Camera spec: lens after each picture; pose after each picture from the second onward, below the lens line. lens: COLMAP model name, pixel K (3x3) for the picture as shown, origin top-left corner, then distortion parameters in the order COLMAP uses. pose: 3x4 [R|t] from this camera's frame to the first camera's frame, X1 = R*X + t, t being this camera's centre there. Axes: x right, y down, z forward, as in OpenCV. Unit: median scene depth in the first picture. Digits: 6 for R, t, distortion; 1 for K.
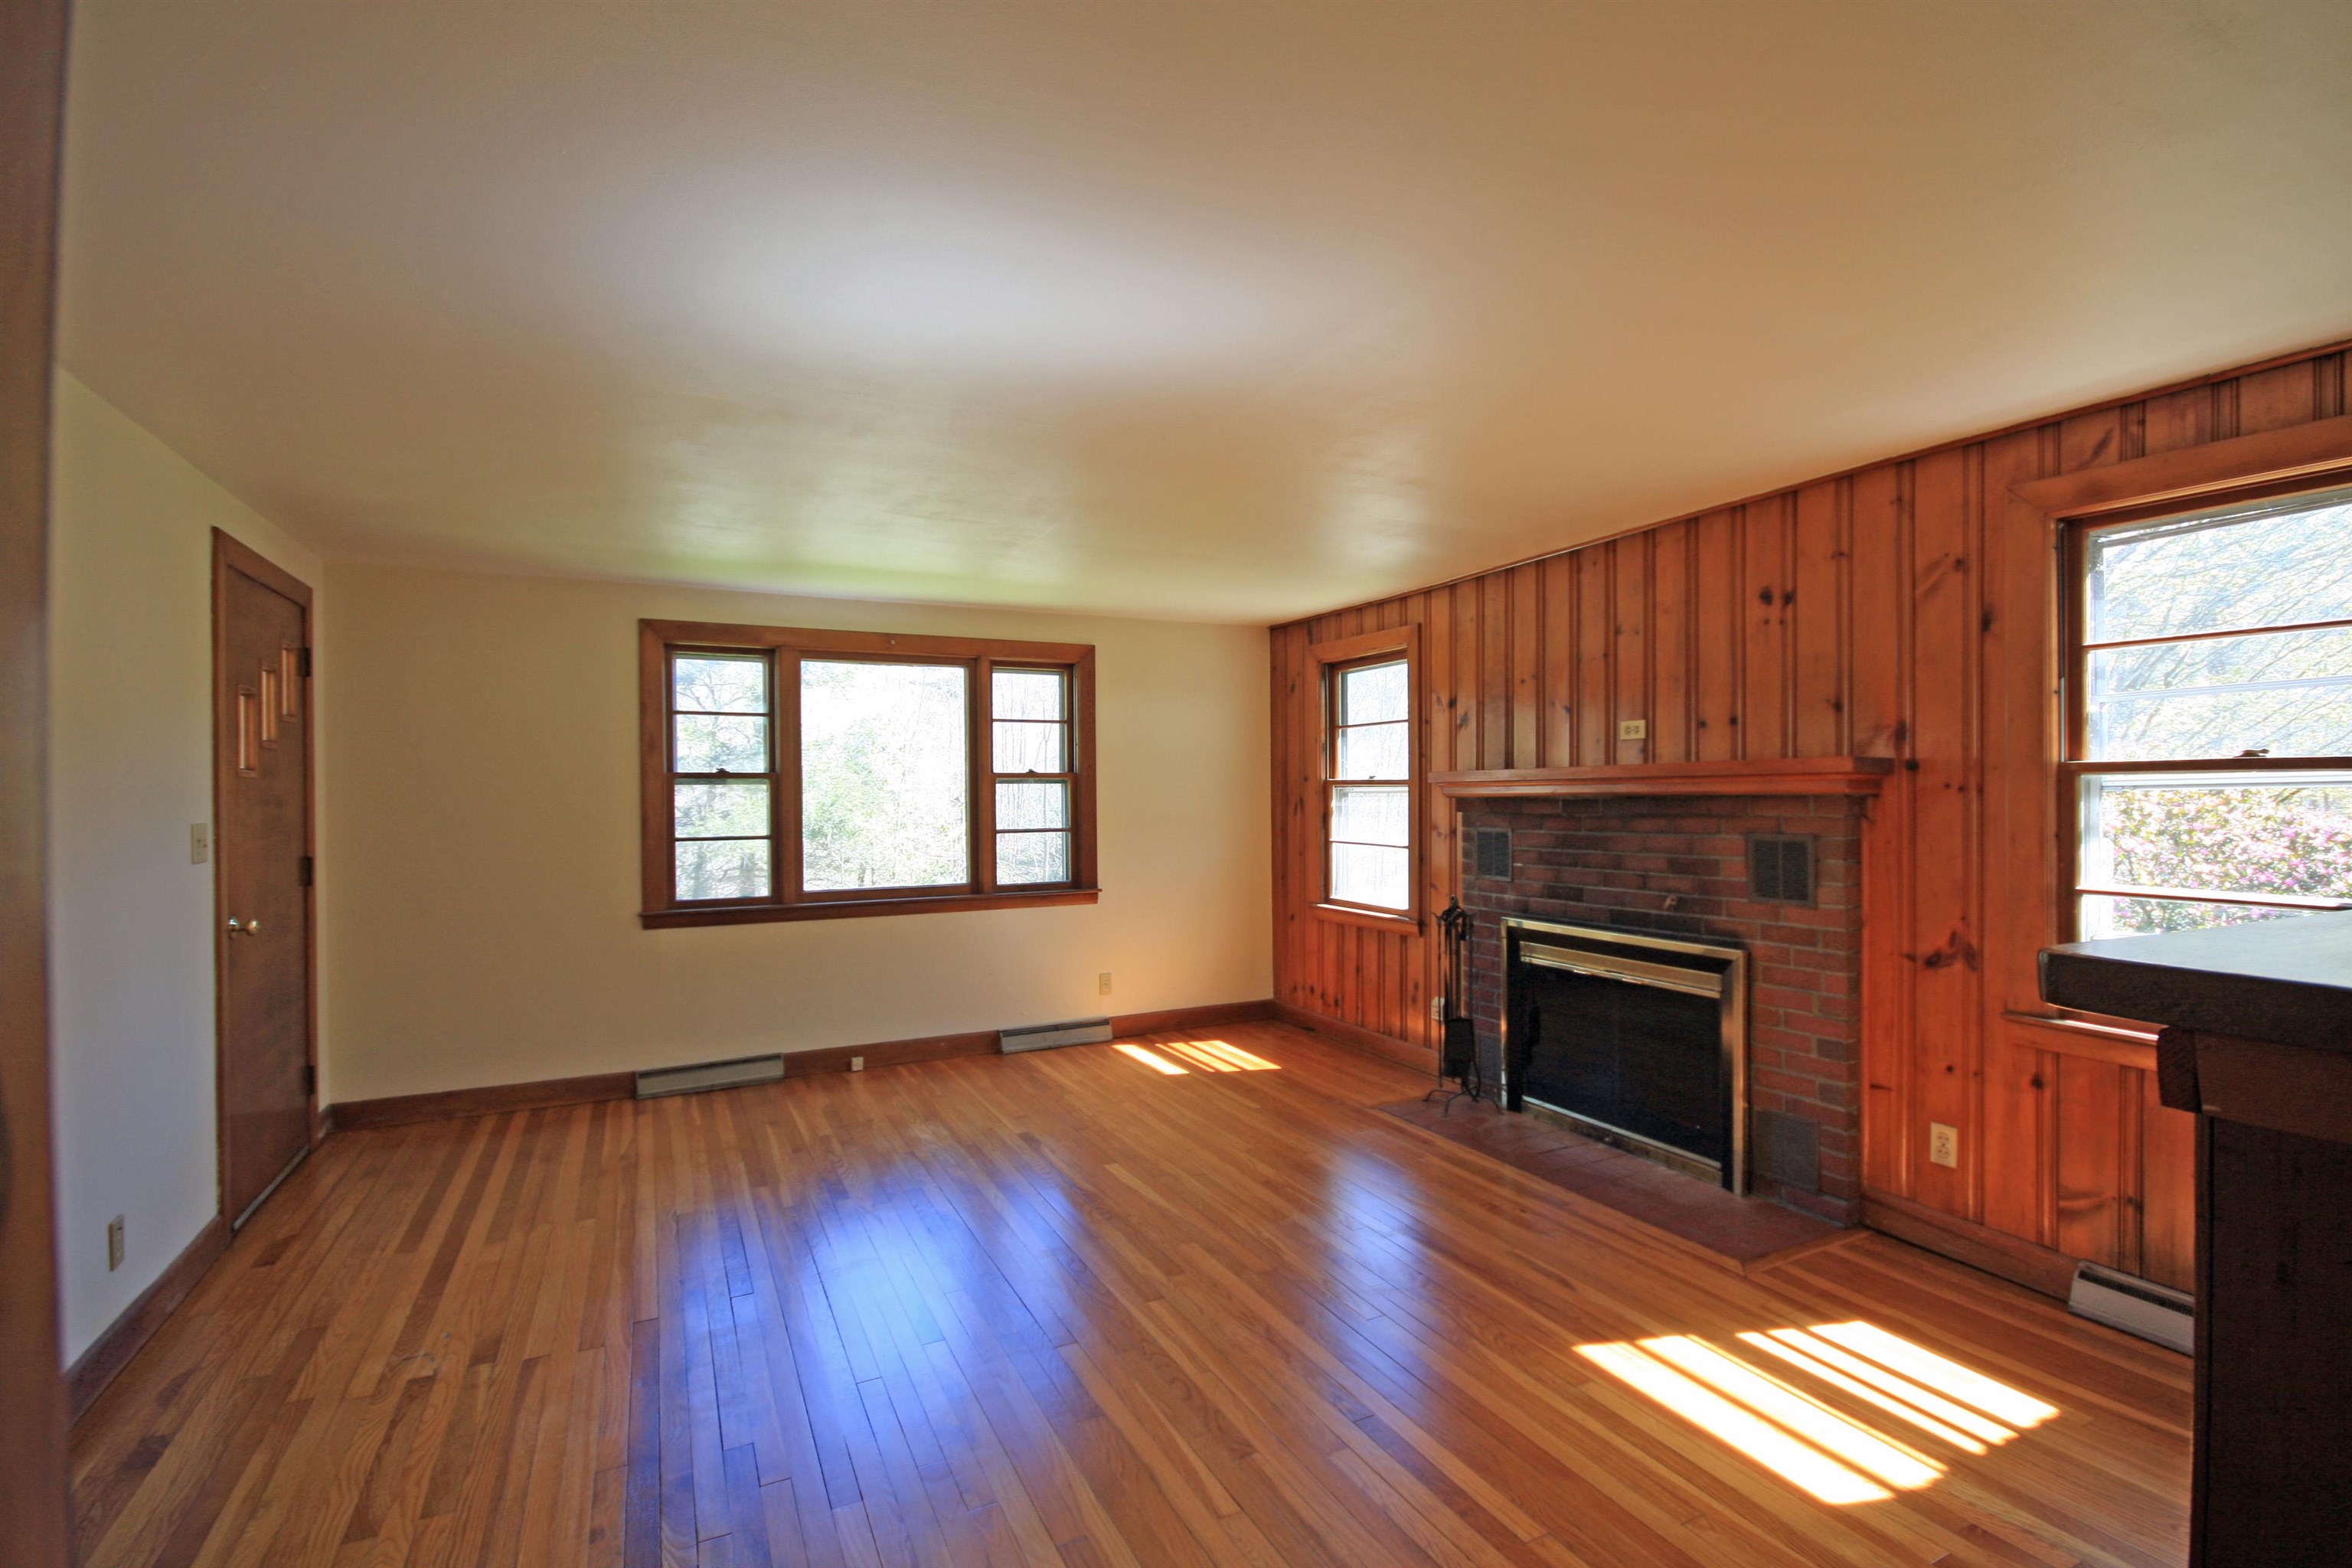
lens RADIAL K [[1083.6, 0, 1203.6], [0, 1083.6, 803.4], [0, 0, 1]] dist [-0.001291, -0.006271]
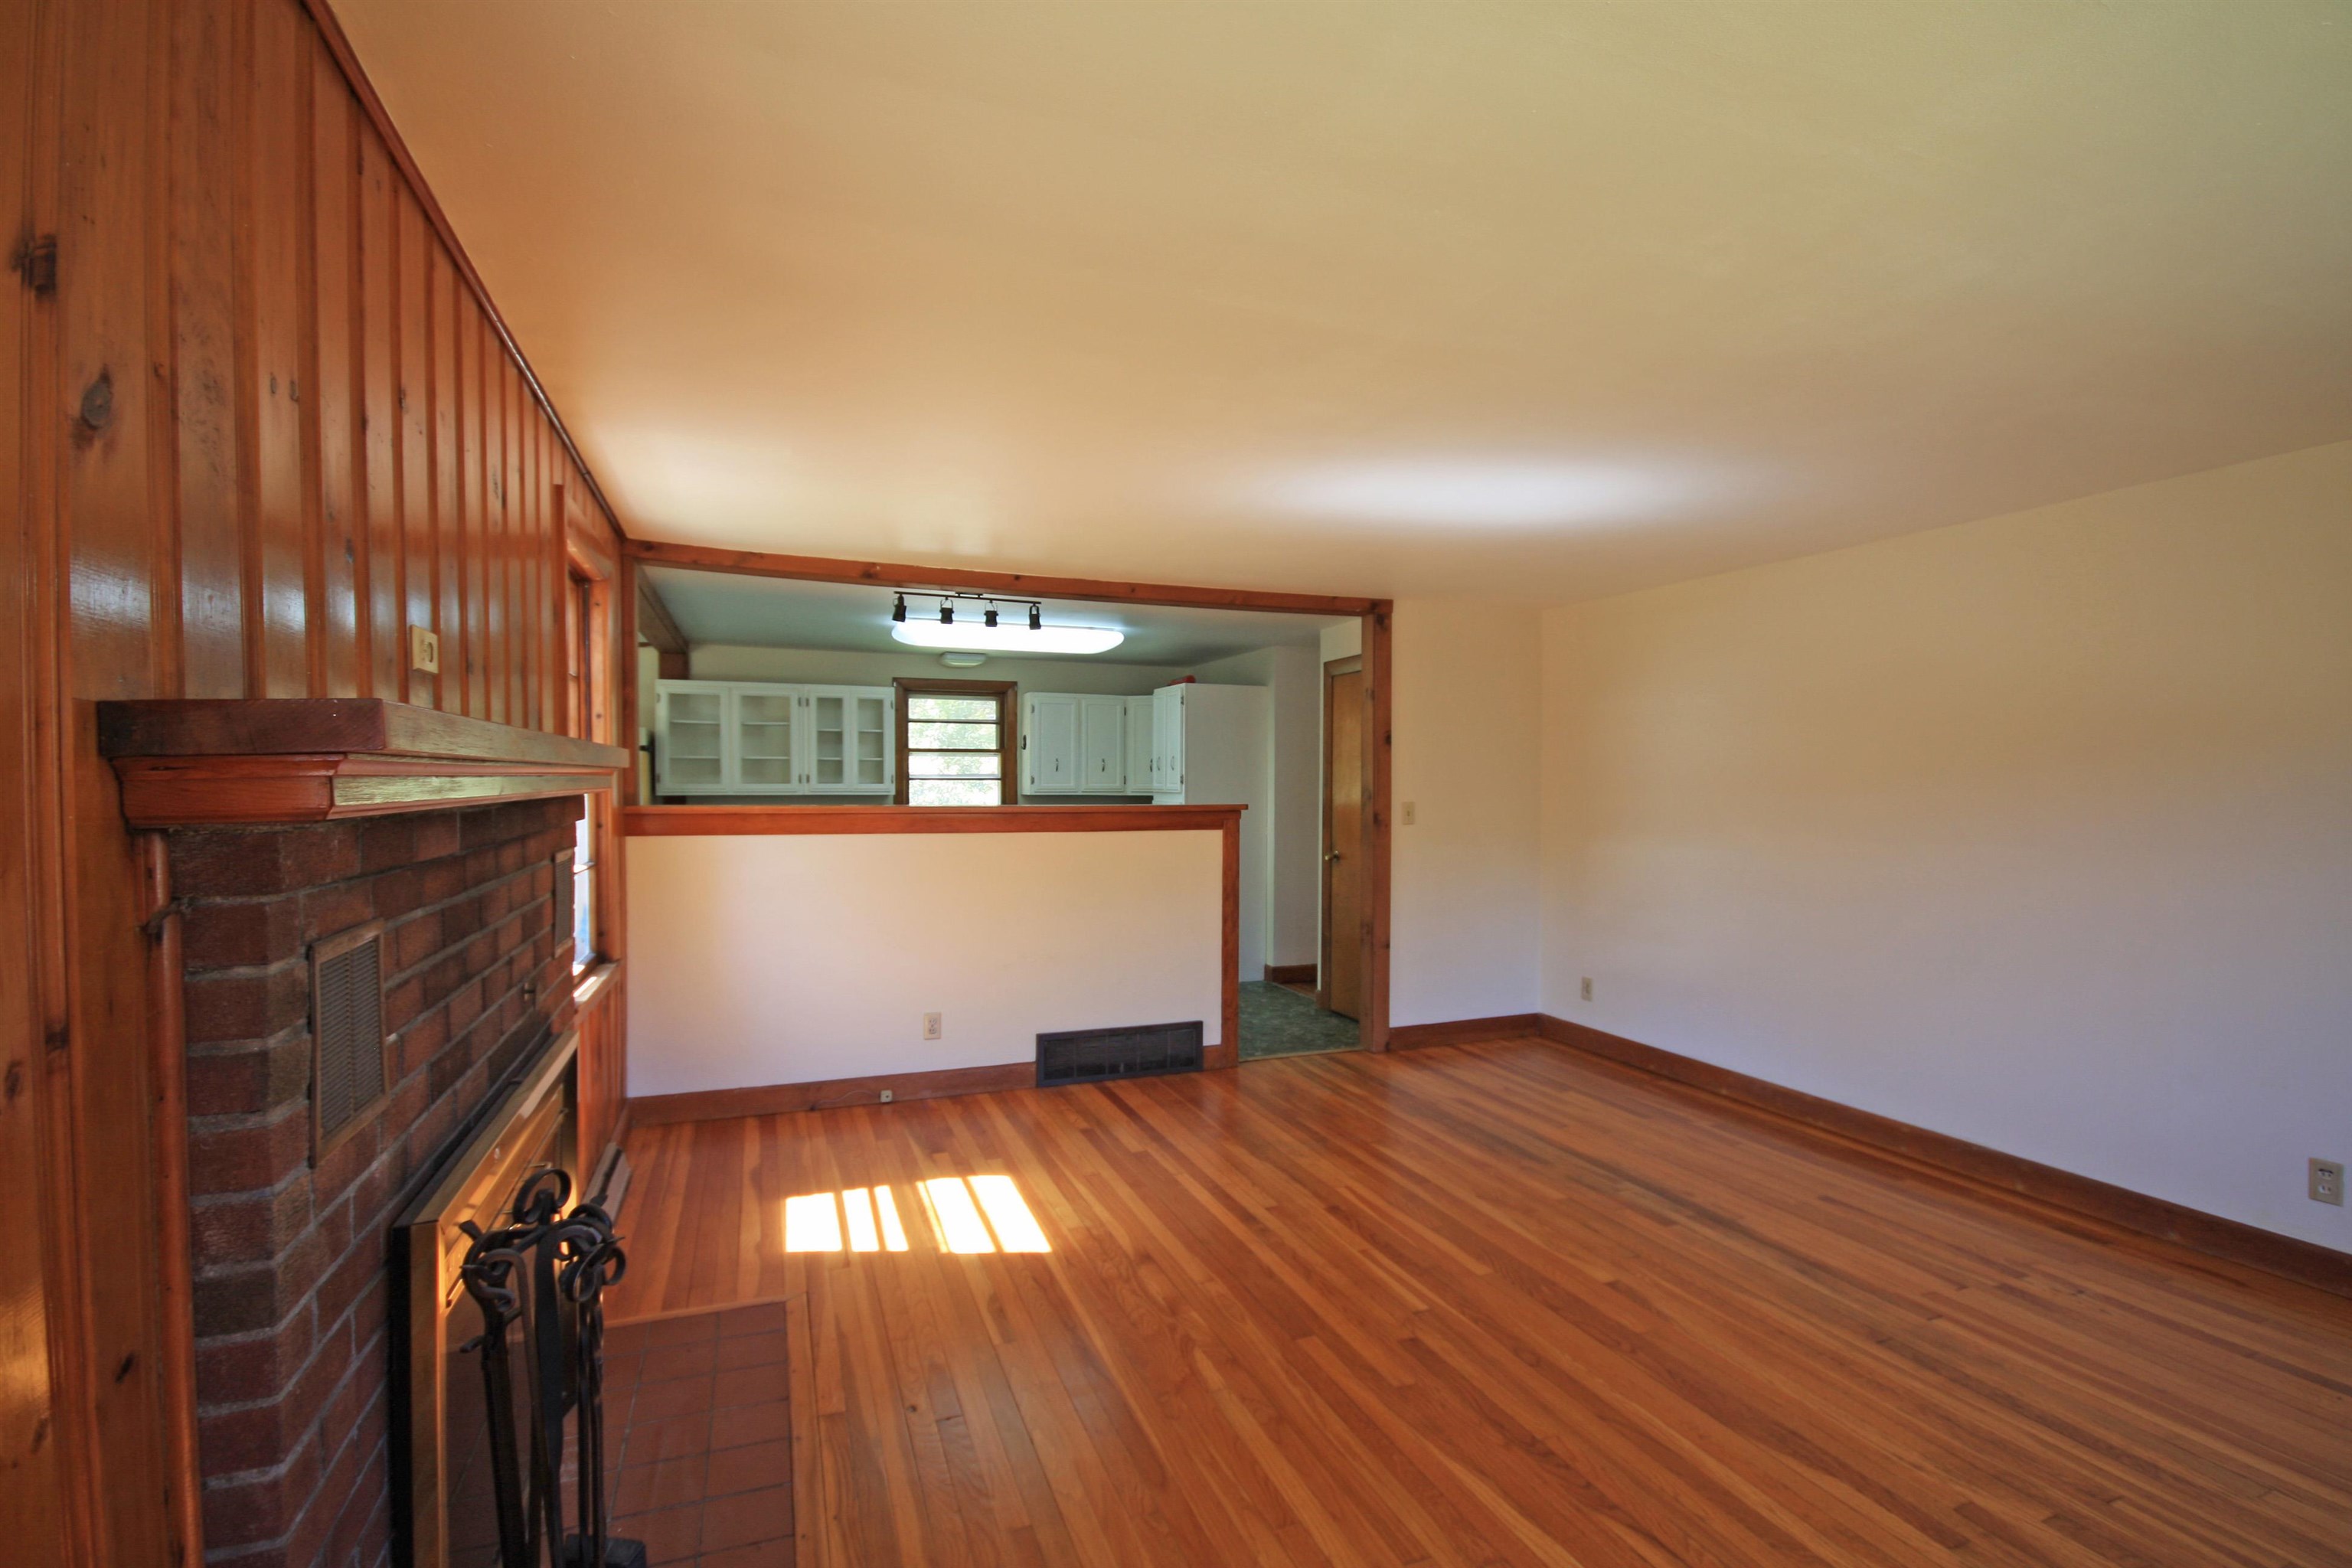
lens RADIAL K [[1083.6, 0, 1203.6], [0, 1083.6, 803.4], [0, 0, 1]] dist [-0.001291, -0.006271]
pose [[-0.996082, 0.003948, 0.088342, 0.067944], [0.006522, 0.999562, 0.028866, -0.030462], [-0.088189, 0.029330, -0.995672, 2.101614]]
